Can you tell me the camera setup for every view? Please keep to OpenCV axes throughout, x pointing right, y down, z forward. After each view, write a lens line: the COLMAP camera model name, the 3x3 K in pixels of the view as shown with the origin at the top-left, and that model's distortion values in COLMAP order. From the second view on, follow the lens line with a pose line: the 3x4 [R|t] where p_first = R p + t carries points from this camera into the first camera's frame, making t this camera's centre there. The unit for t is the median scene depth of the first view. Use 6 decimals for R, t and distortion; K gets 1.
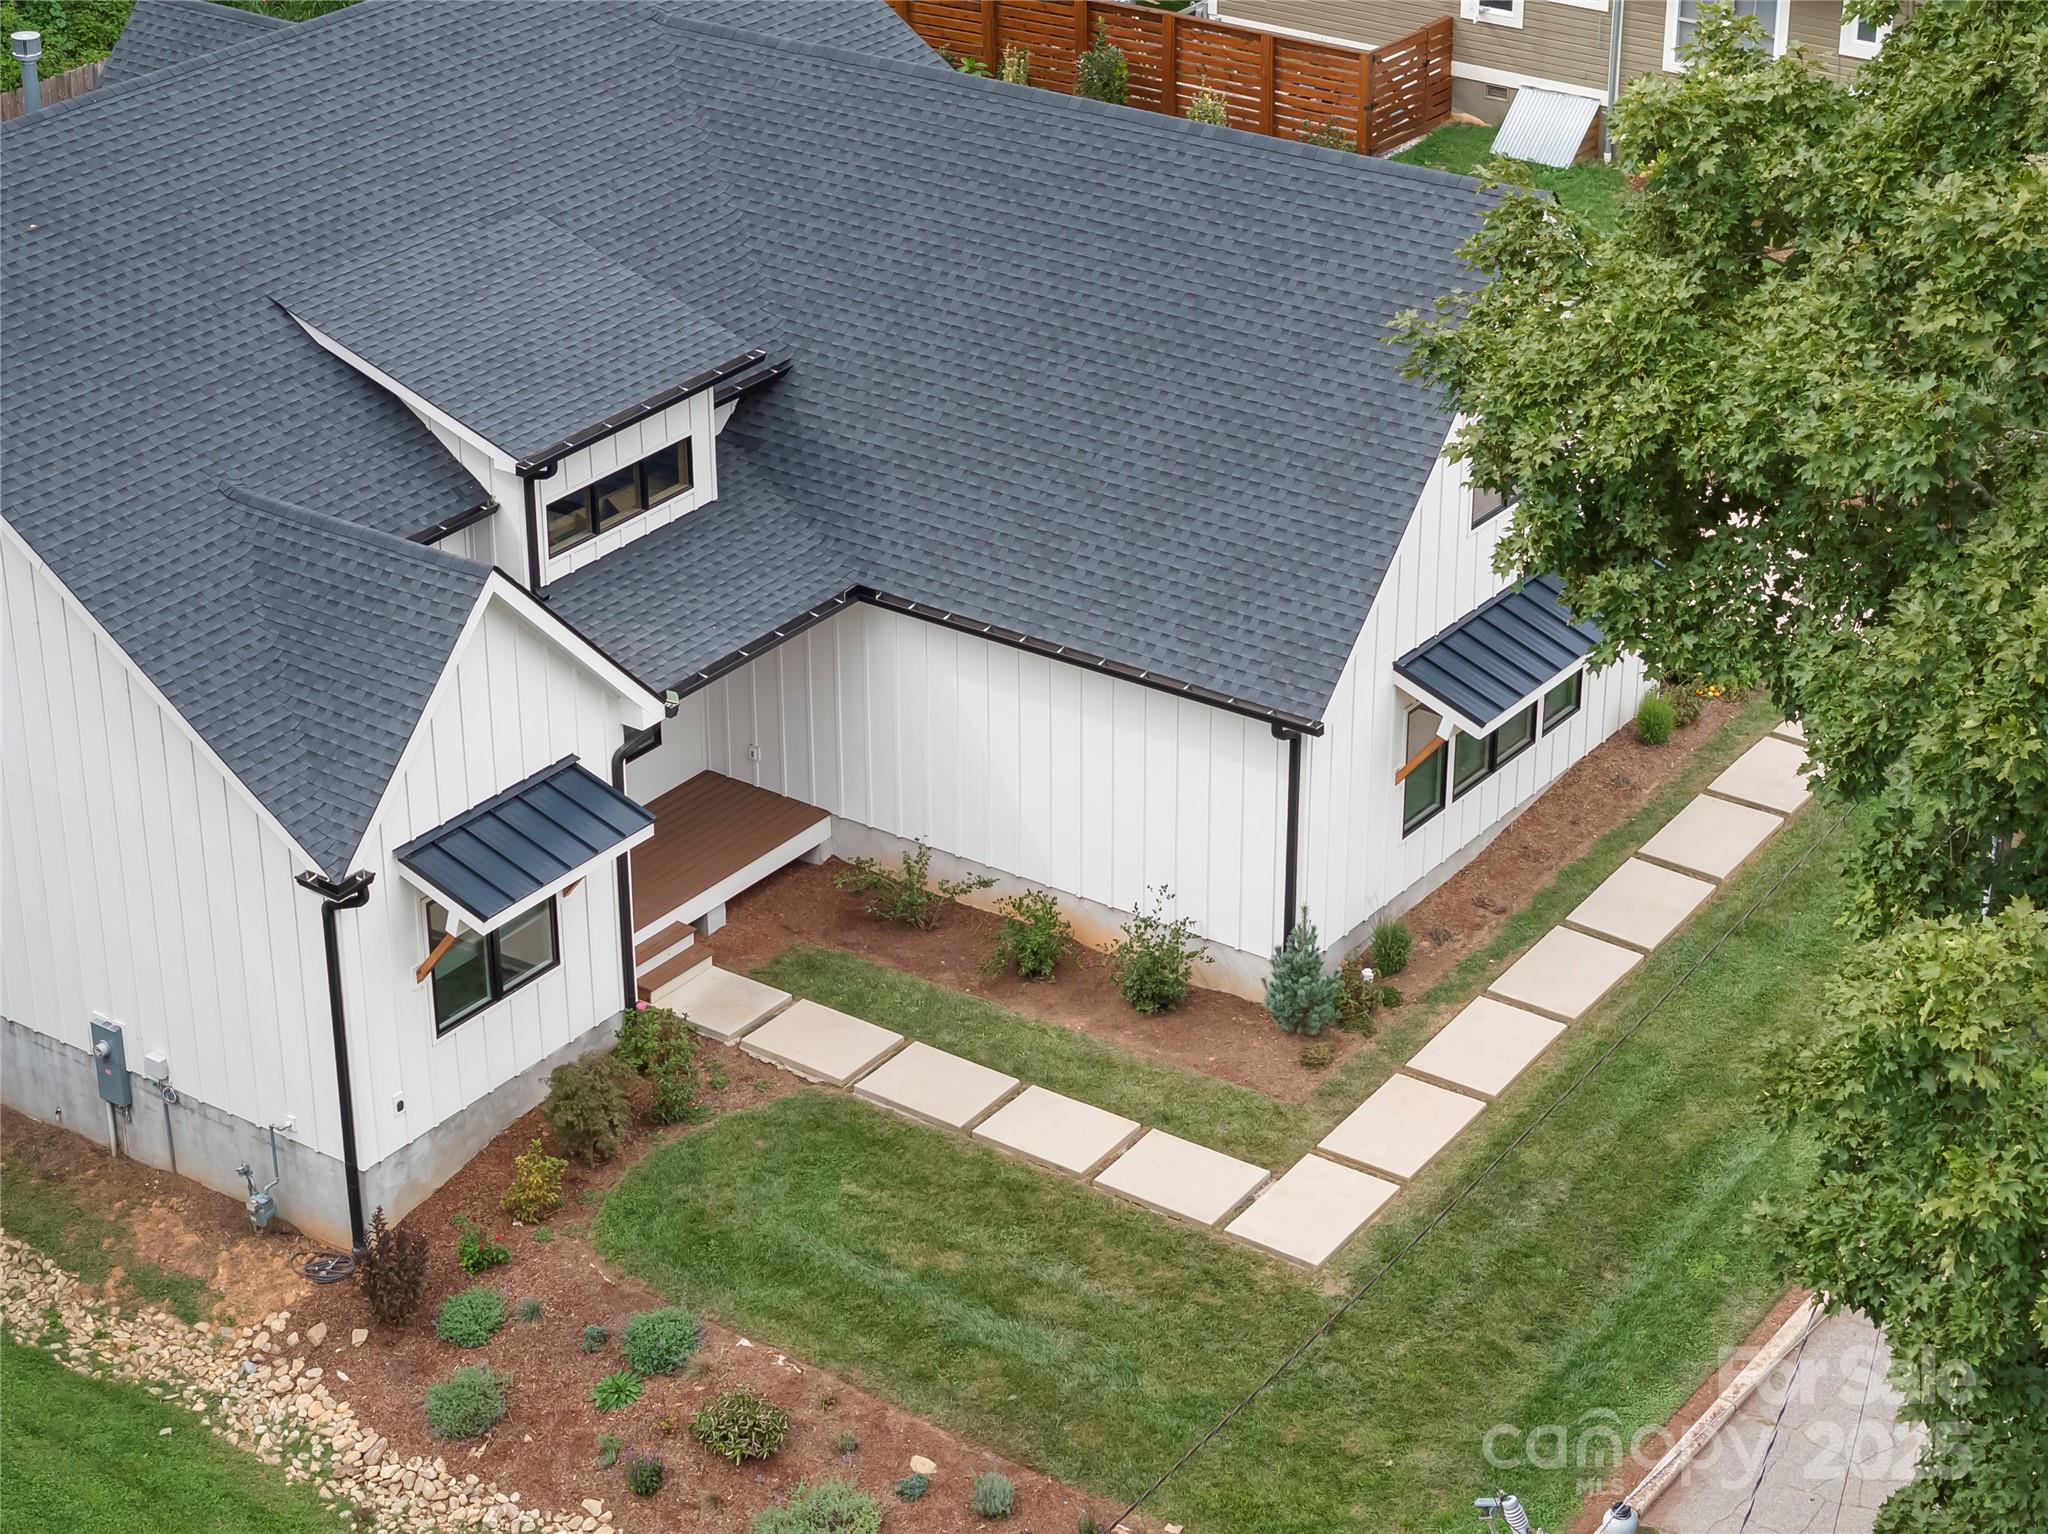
lens RADIAL K [[4151.3, 0, 1024.0], [0, 4151.3, 767.0], [0, 0, 1]] dist [0.005341, 0.005880]
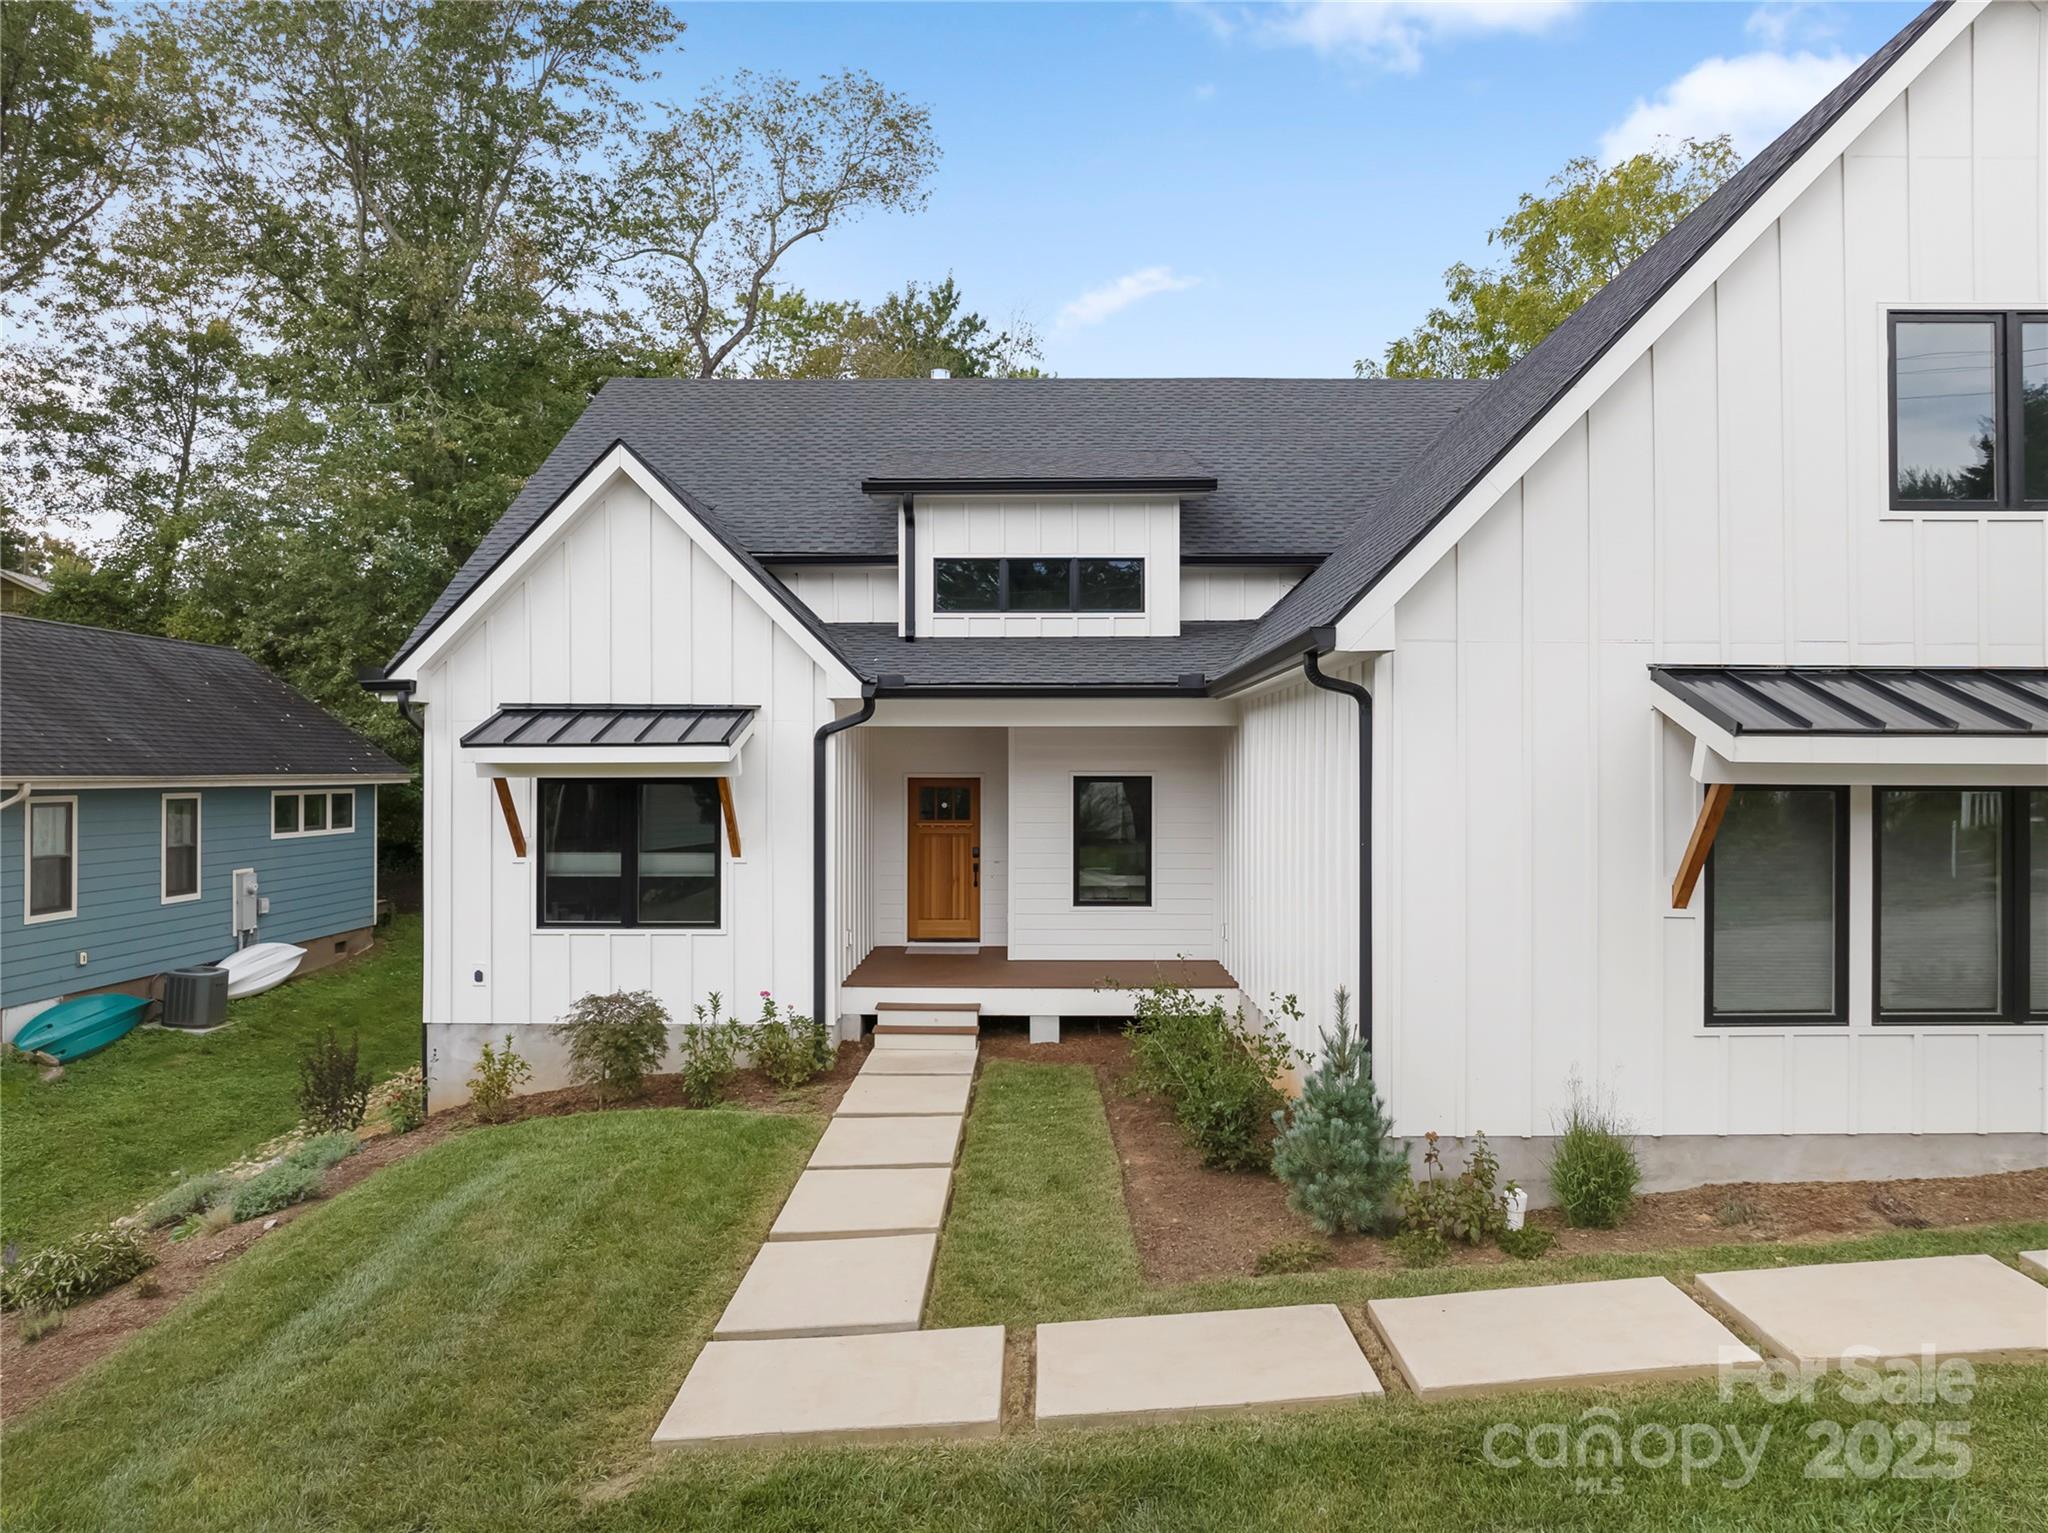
lens RADIAL K [[1468.9, 0, 1024.0], [0, 1468.9, 766.5], [0, 0, 1]] dist [-0.018573, -0.001332]
pose [[0.574210, 0.003798, -0.818699, 0.216825], [-0.367542, 0.894753, -0.253632, 0.075995], [0.731571, 0.446544, 0.515172, 0.871862]]
